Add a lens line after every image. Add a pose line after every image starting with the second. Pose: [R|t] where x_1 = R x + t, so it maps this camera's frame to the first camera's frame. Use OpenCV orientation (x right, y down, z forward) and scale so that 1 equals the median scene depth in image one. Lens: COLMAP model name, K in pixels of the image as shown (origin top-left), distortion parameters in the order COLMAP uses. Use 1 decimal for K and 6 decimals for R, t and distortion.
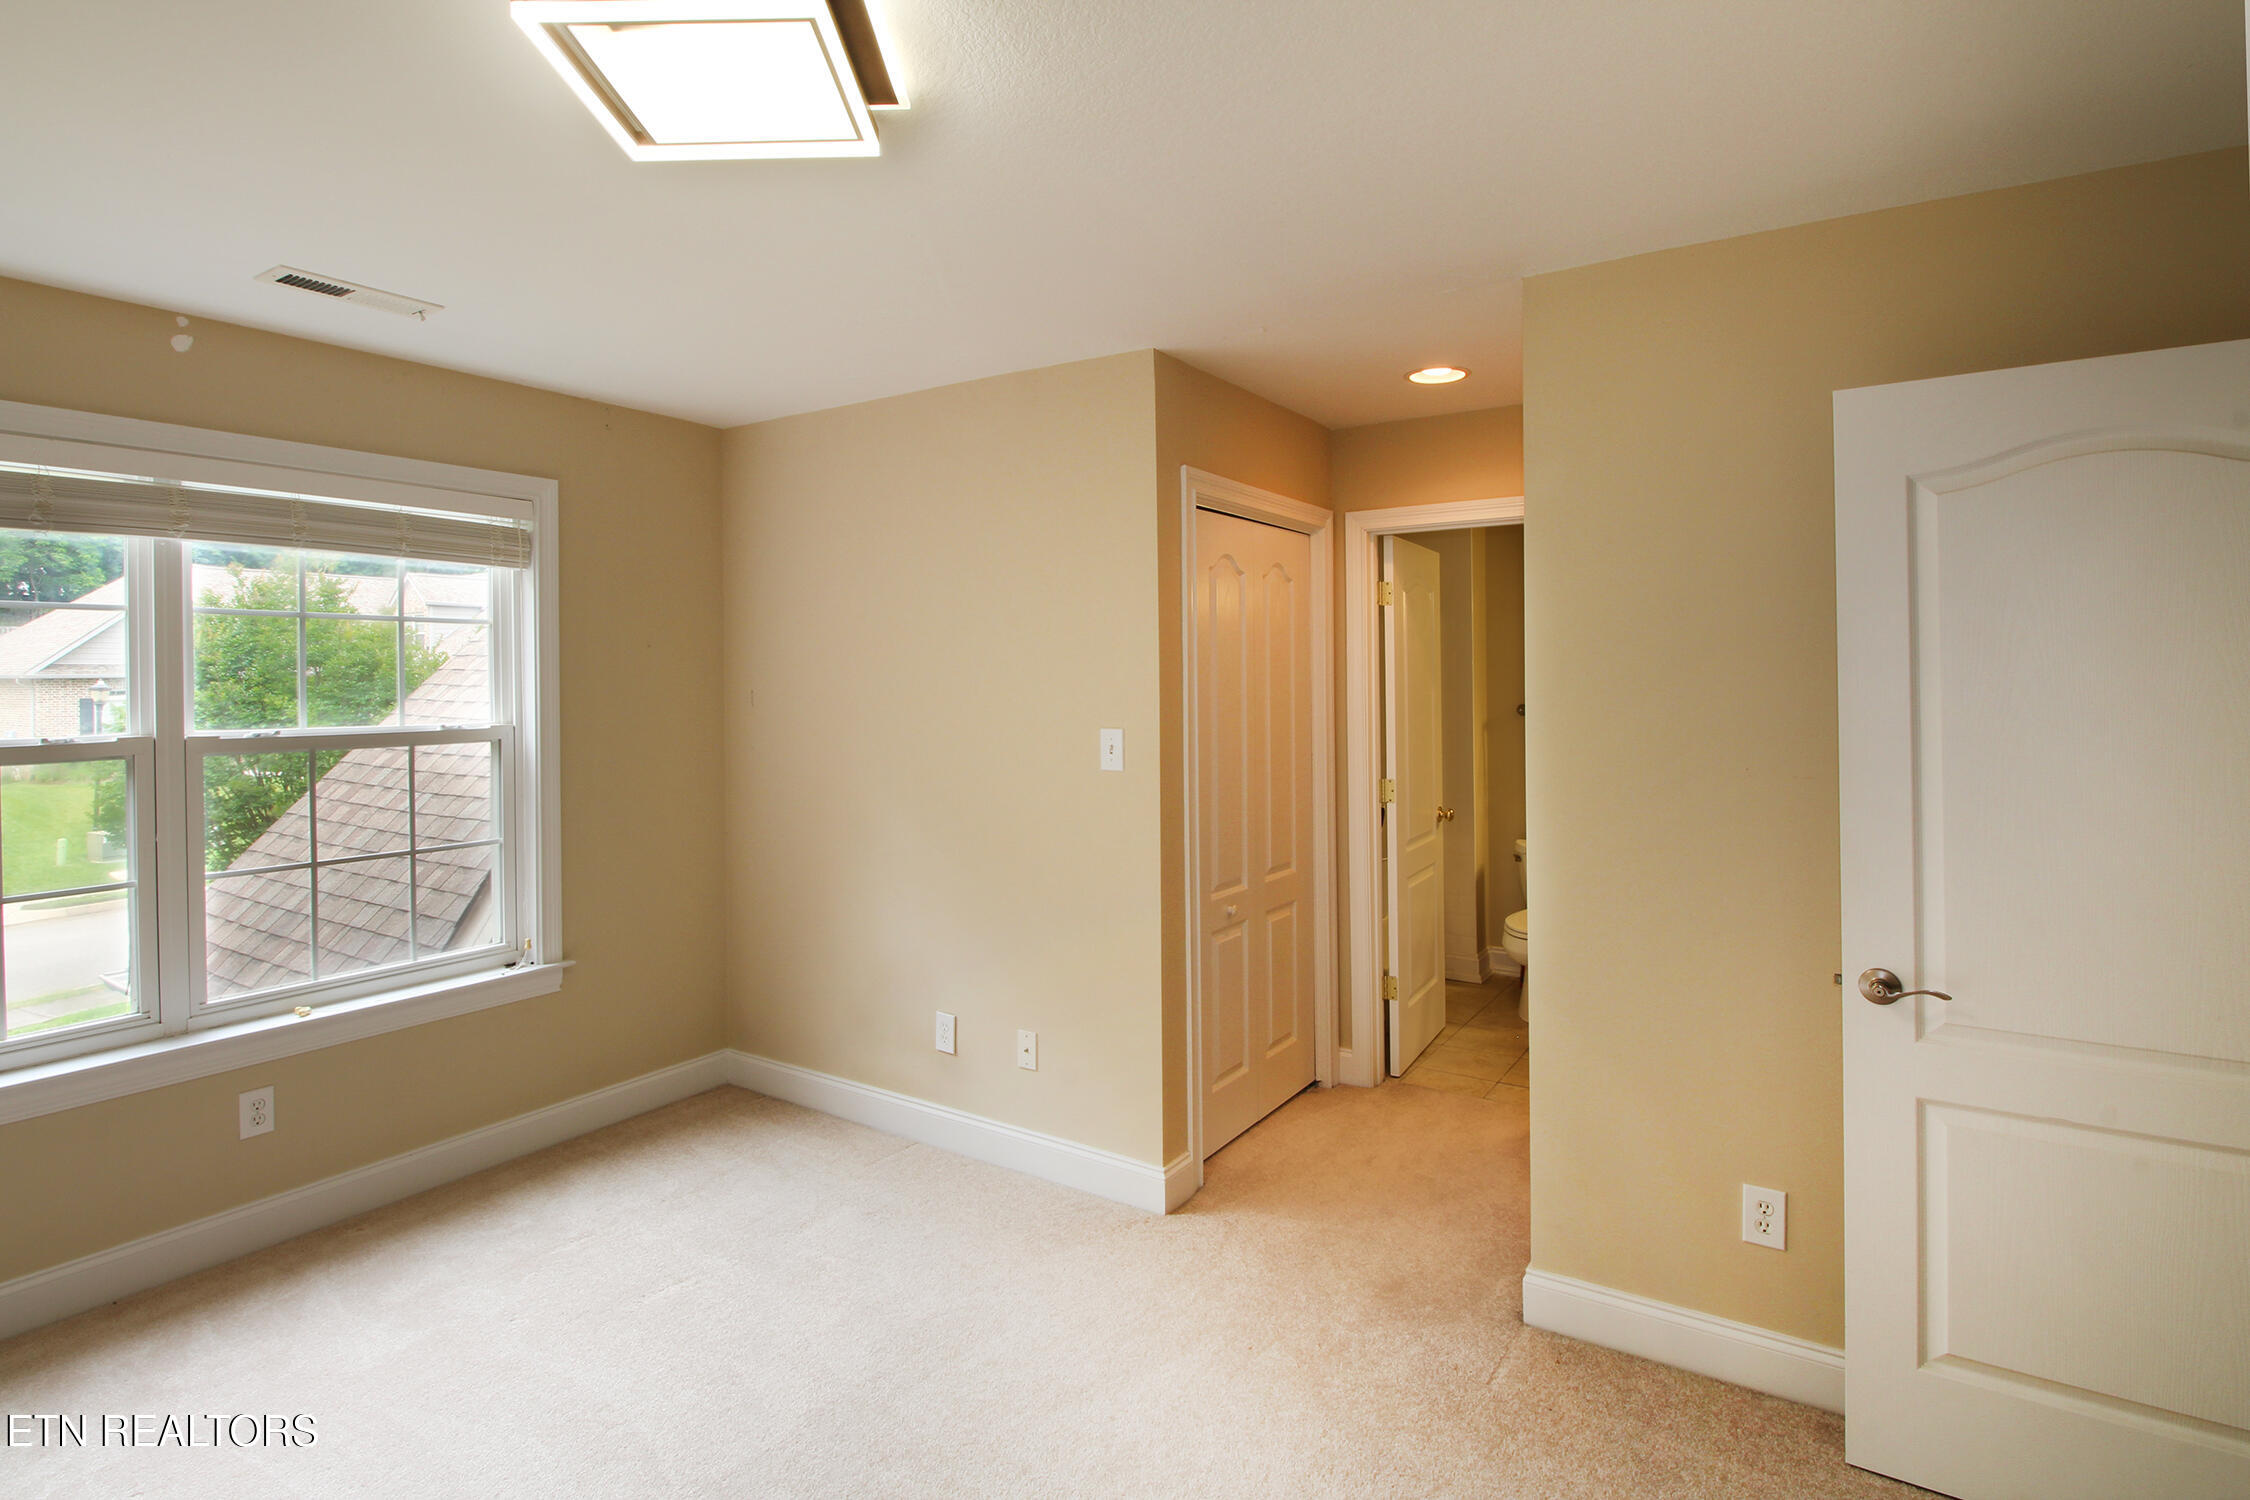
lens RADIAL K [[1145.9, 0, 1140.7], [0, 1145.9, 685.9], [0, 0, 1]] dist [-0.004097, -0.000933]
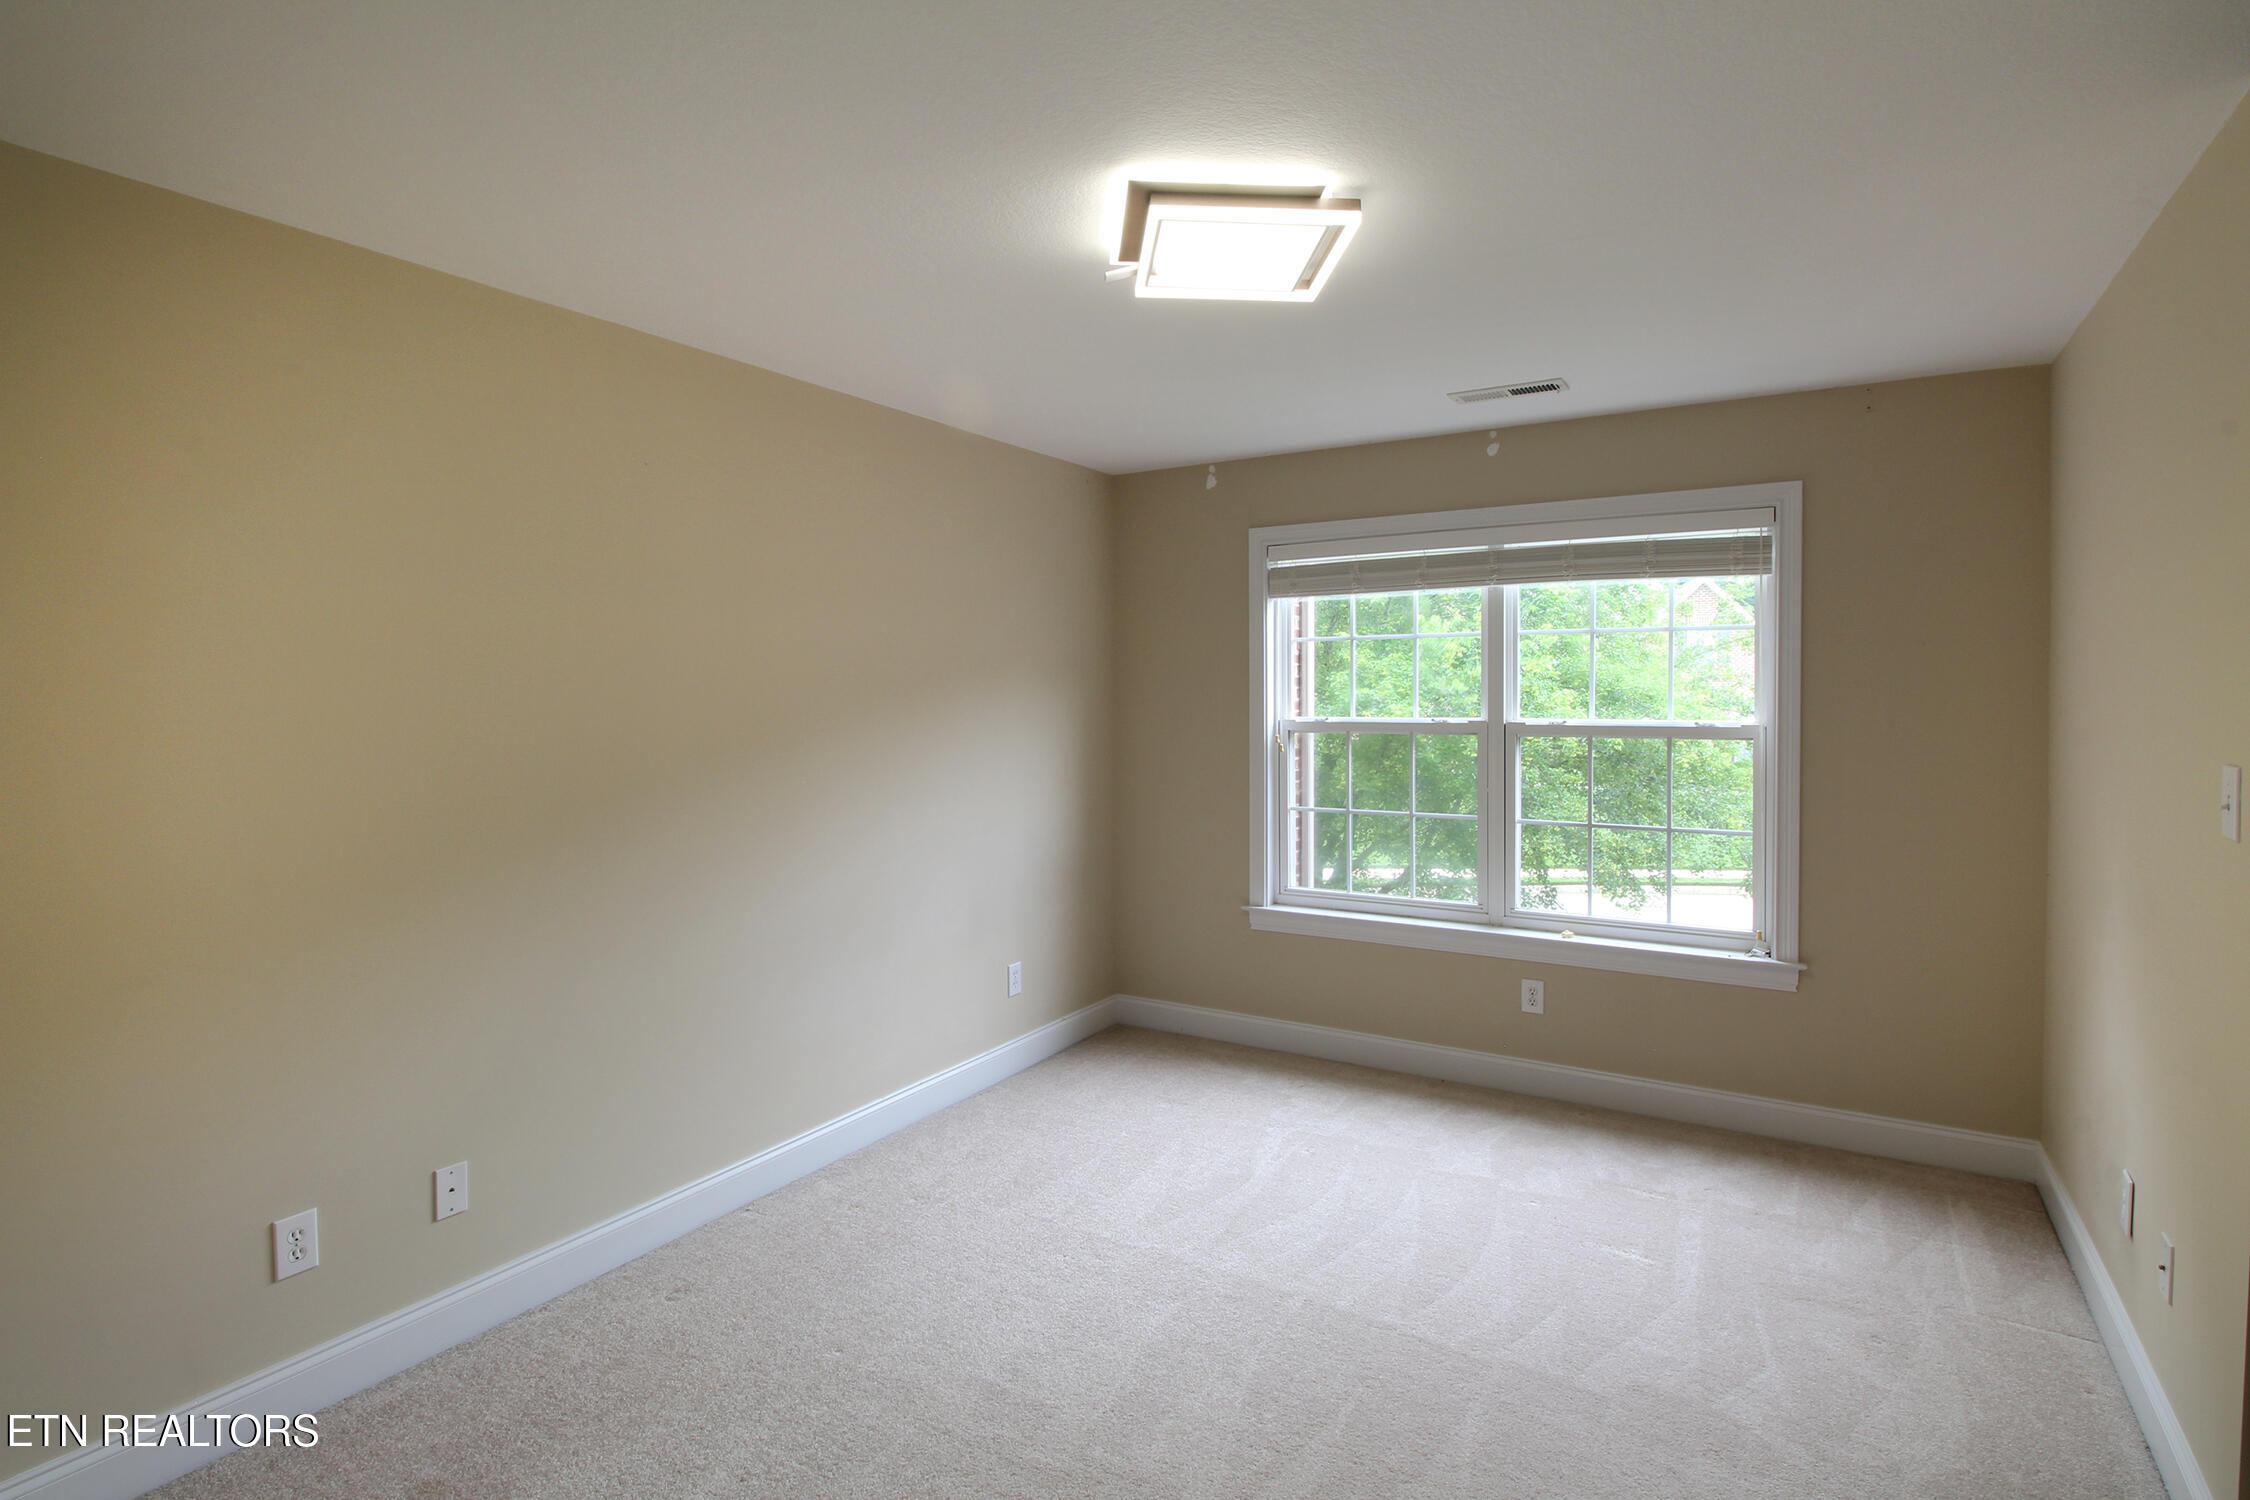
lens RADIAL K [[1145.9, 0, 1125.5], [0, 1145.9, 735.2], [0, 0, 1]] dist [-0.004097, -0.000933]
pose [[0.015892, 0.042612, -0.998965, 0.506575], [-0.006480, 0.999075, 0.042514, 0.002396], [0.999853, 0.005797, 0.016154, 0.419563]]
